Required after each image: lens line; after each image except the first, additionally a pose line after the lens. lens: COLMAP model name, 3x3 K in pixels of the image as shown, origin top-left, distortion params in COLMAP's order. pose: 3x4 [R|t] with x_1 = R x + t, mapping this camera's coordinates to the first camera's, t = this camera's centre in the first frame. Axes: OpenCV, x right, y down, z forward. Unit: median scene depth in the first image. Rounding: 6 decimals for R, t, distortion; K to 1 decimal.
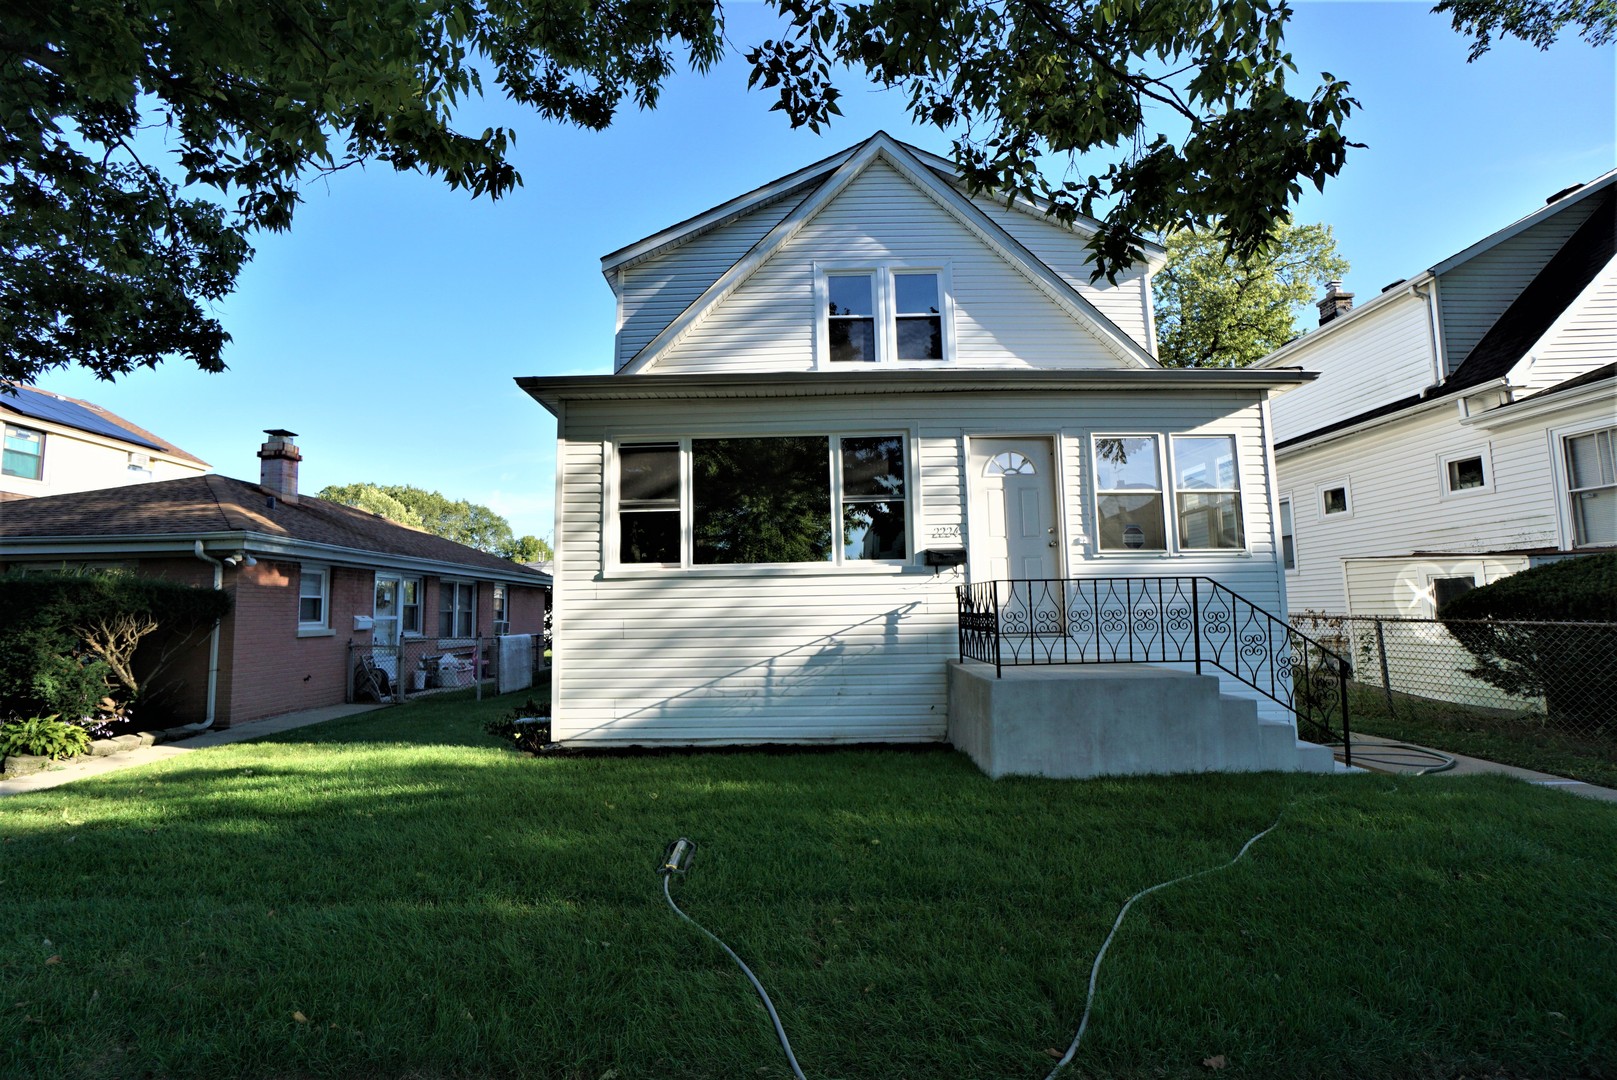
lens RADIAL K [[712.7, 0, 793.3], [0, 712.7, 543.0], [0, 0, 1]] dist [-0.063476, 0.022675]
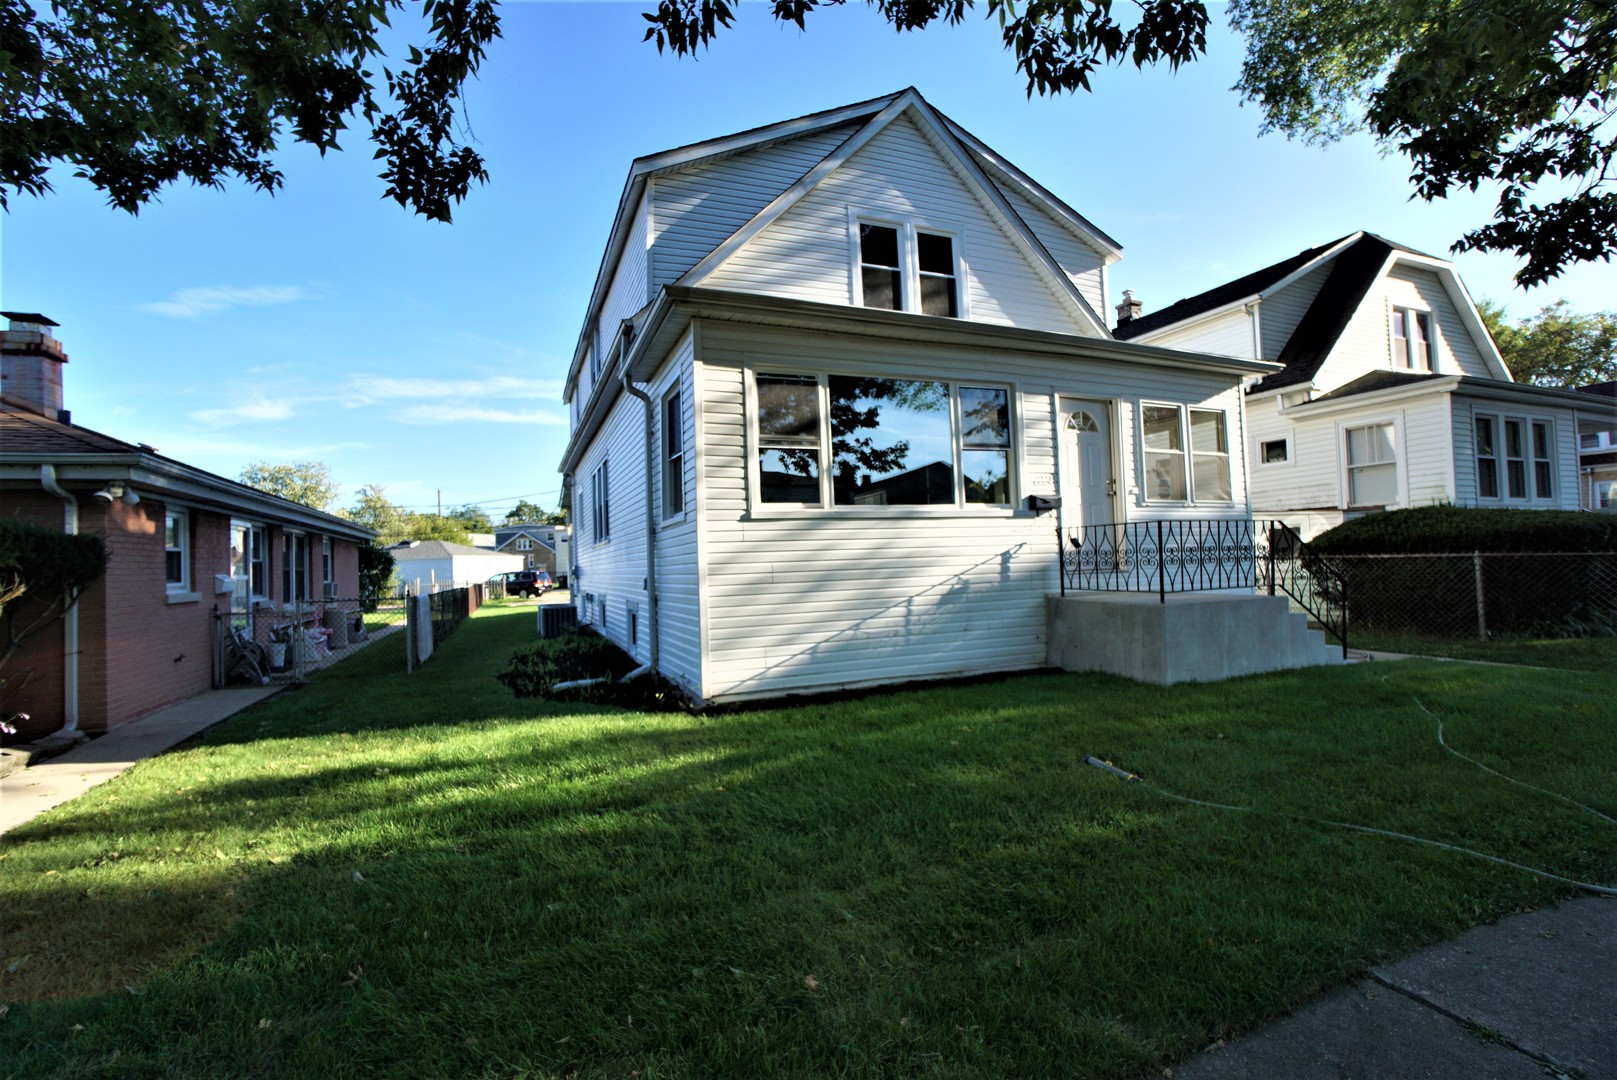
lens RADIAL K [[712.7, 0, 793.3], [0, 712.7, 543.0], [0, 0, 1]] dist [-0.063476, 0.022675]
pose [[0.925756, -0.003449, 0.378105, -0.509126], [-0.018386, 0.998365, 0.054122, 0.027342], [-0.377673, -0.057055, 0.924179, 0.110392]]
